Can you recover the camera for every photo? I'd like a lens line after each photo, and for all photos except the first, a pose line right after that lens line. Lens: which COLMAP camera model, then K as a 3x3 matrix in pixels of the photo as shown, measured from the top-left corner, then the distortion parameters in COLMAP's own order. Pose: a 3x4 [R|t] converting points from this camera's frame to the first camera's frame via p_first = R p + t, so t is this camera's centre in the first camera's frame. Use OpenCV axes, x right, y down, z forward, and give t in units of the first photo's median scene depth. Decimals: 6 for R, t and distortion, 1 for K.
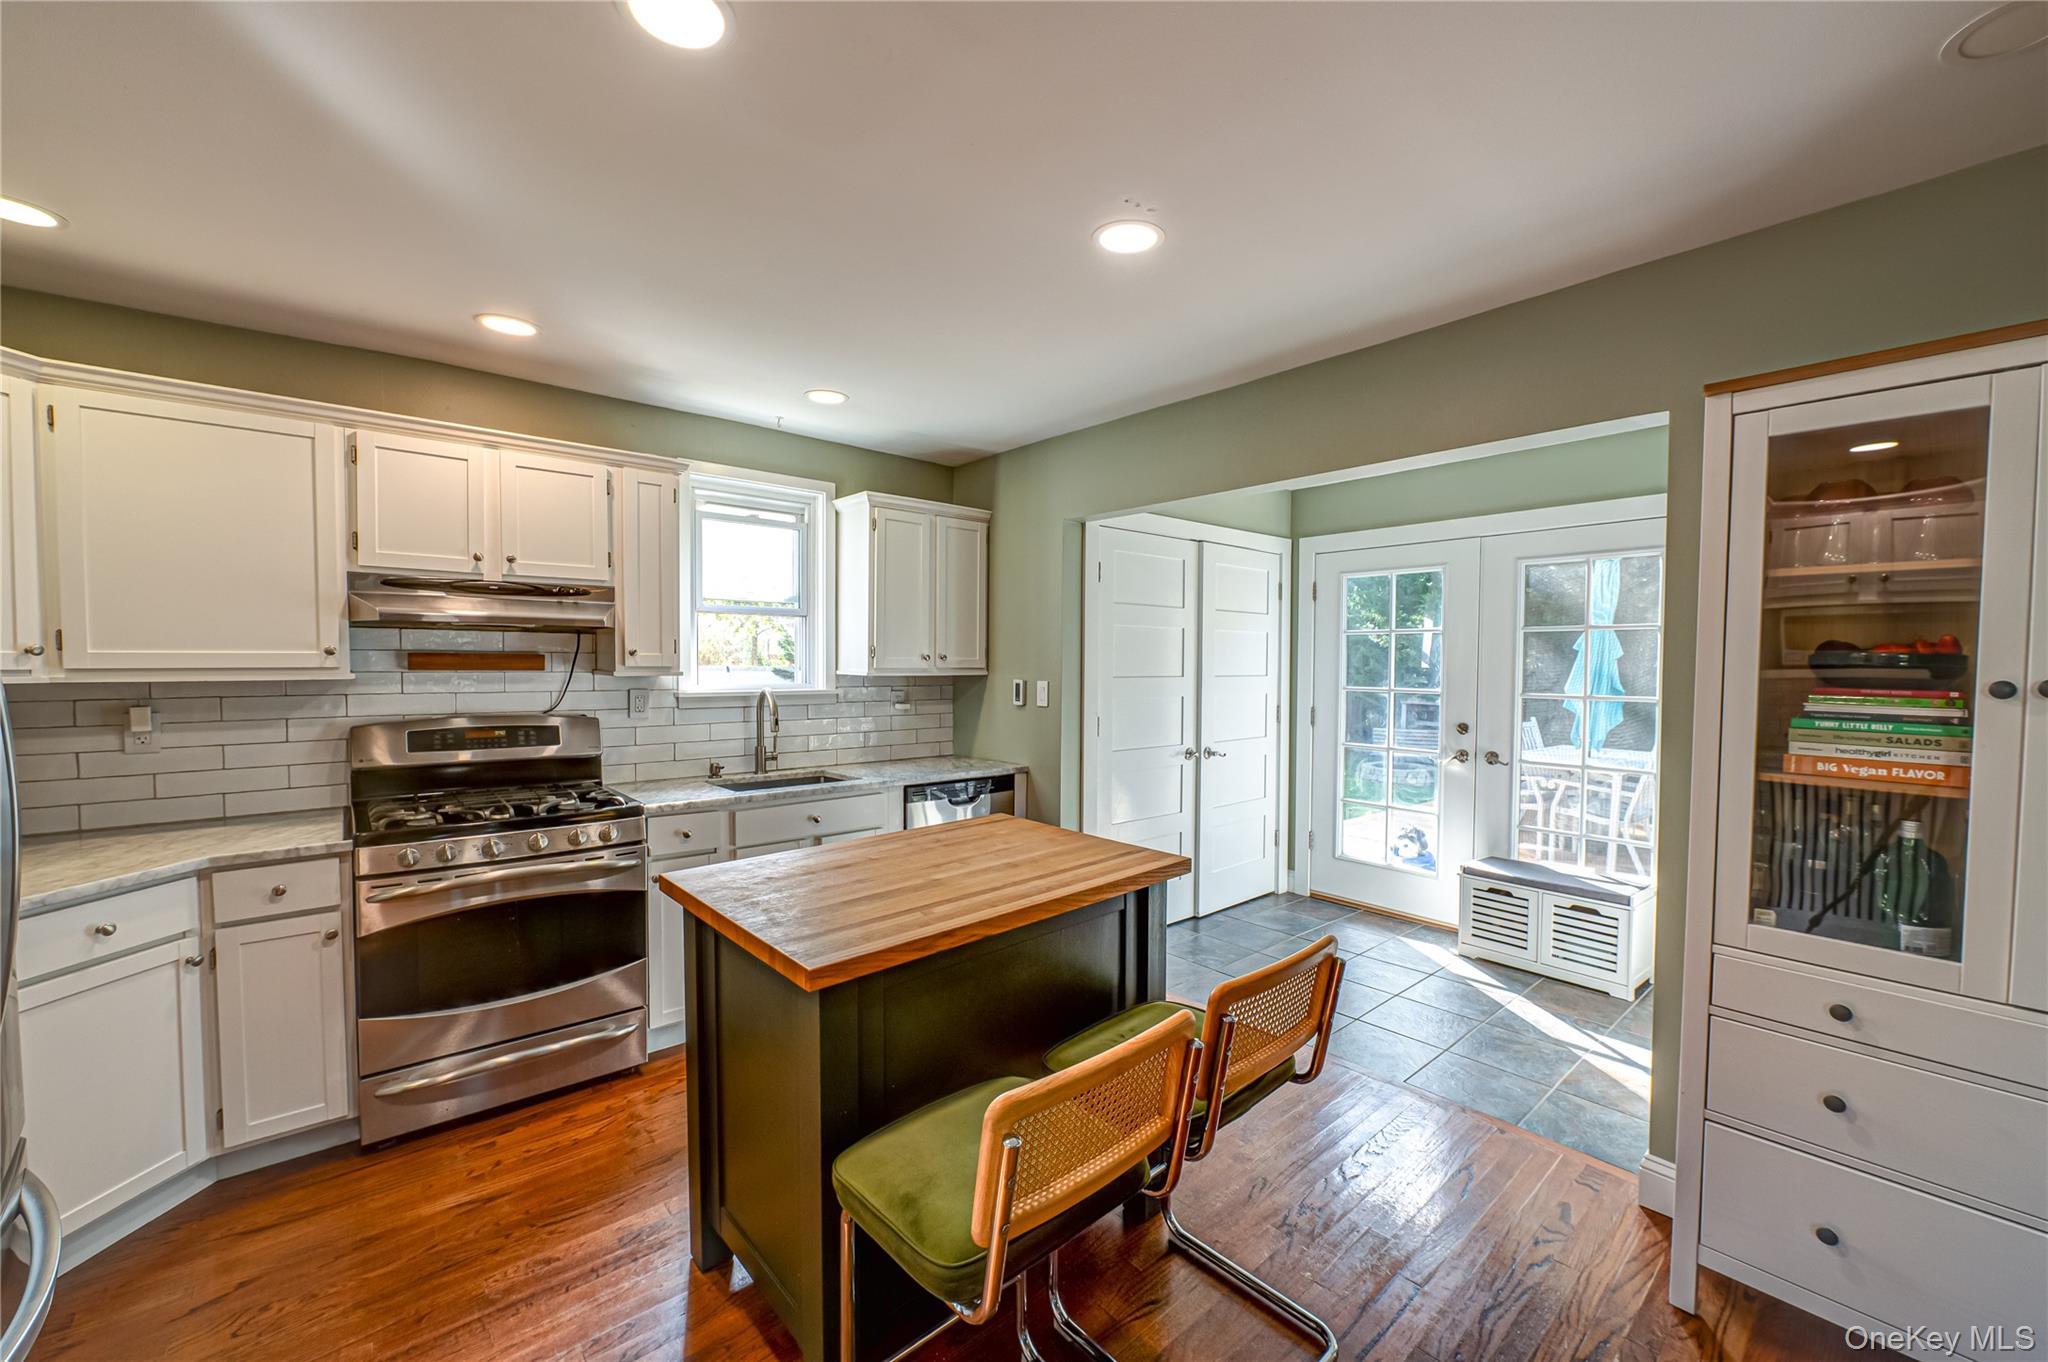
lens RADIAL K [[804.7, 0, 1027.4], [0, 804.7, 683.1], [0, 0, 1]] dist [-0.003712, -0.000143]
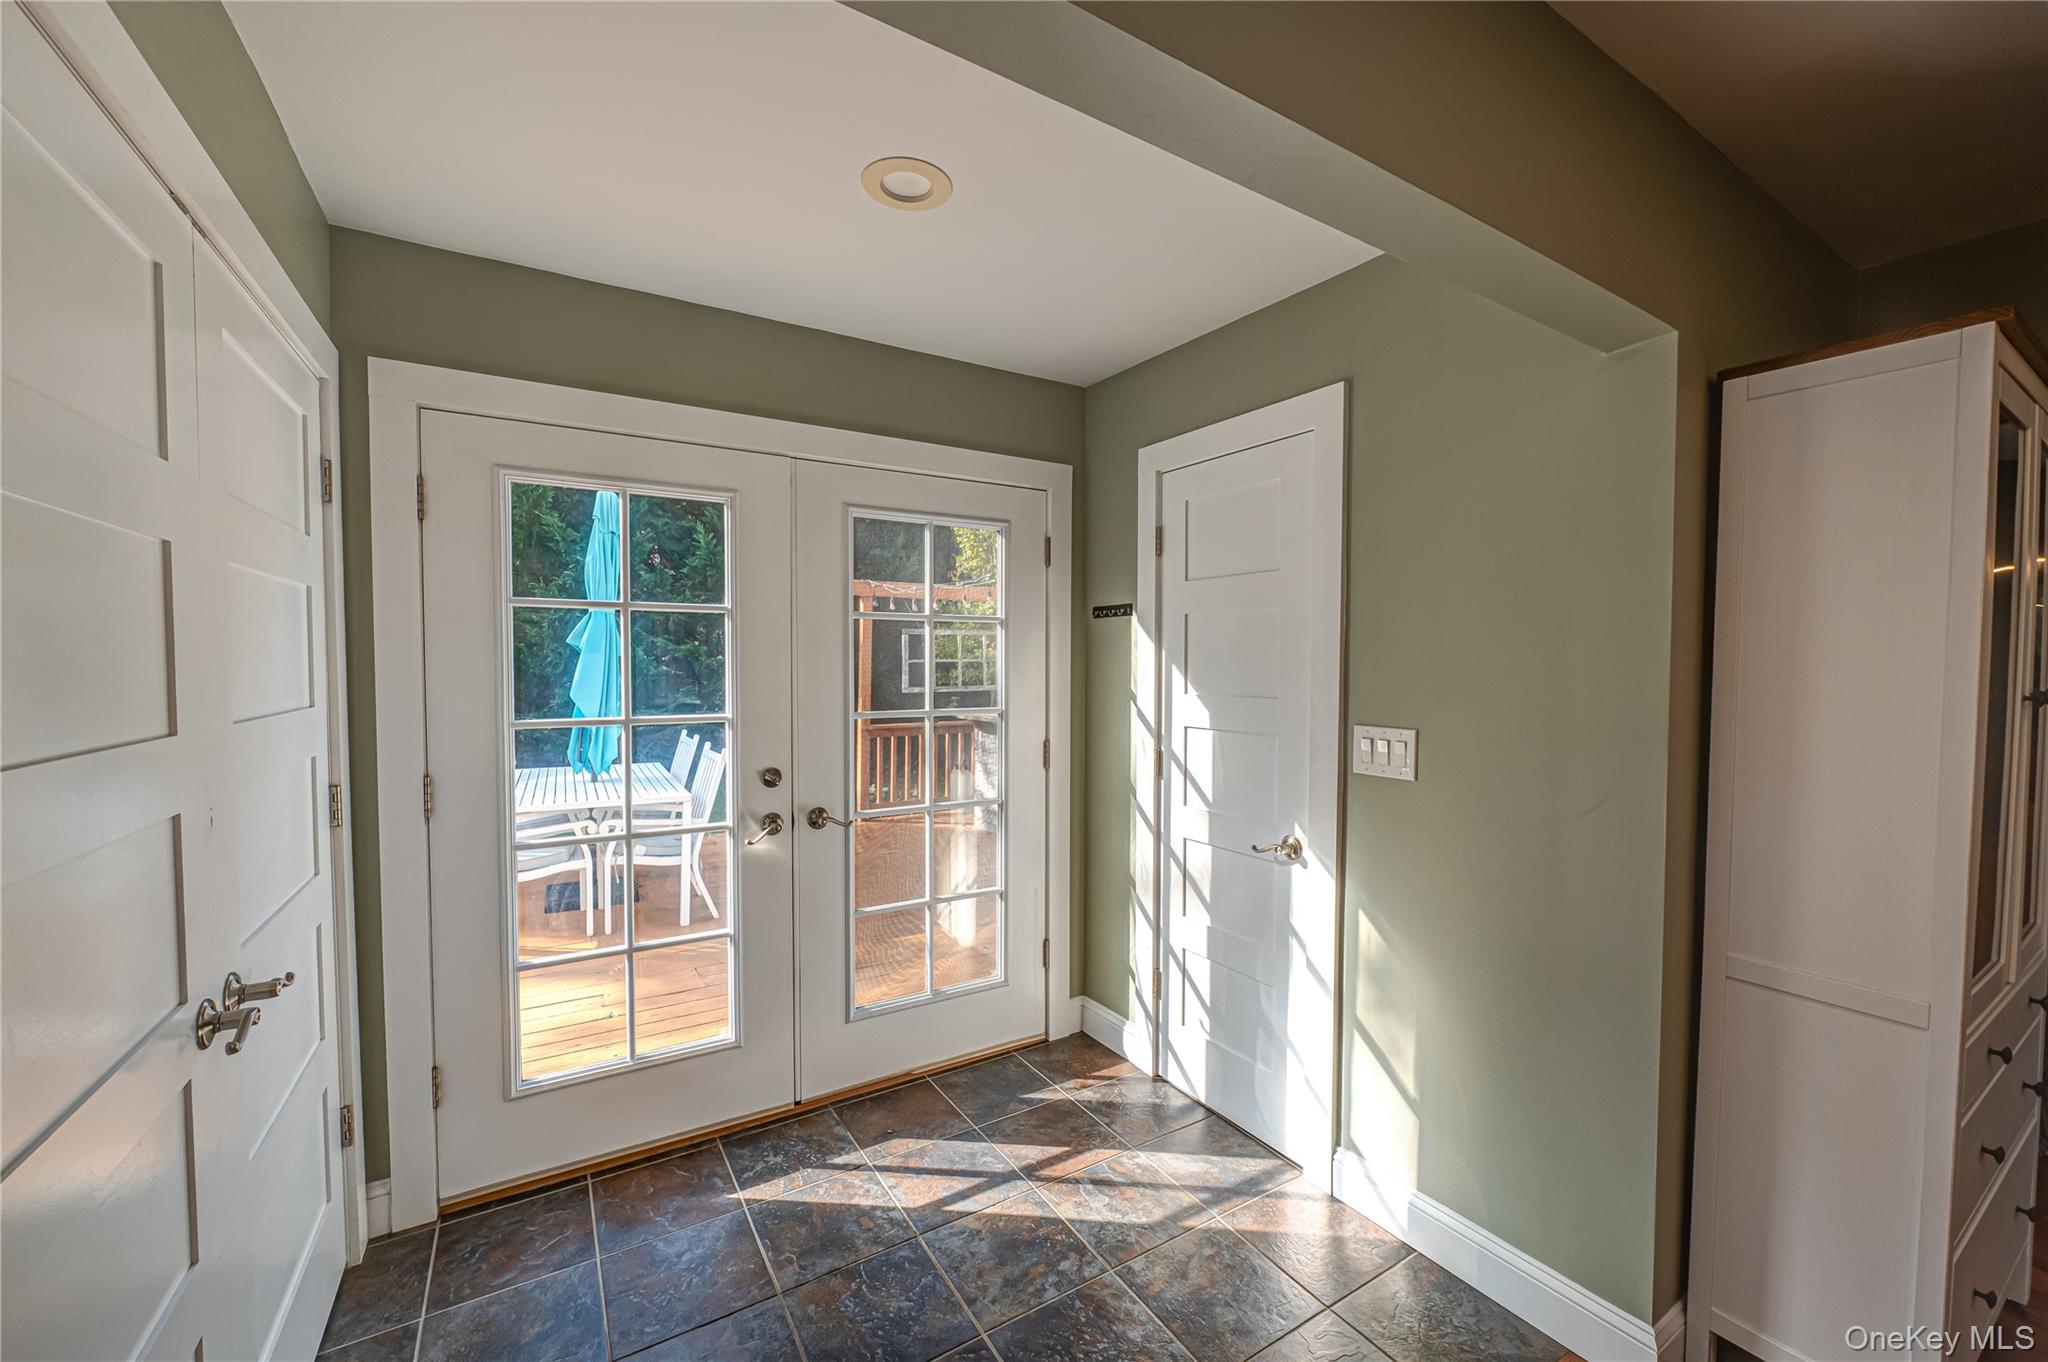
lens RADIAL K [[804.7, 0, 1026.4], [0, 804.7, 684.7], [0, 0, 1]] dist [-0.003712, -0.000143]
pose [[0.166292, -0.030665, 0.985600, -0.008614], [0.026819, 0.999287, 0.026566, -0.021947], [-0.985712, 0.022015, 0.166996, 0.695648]]
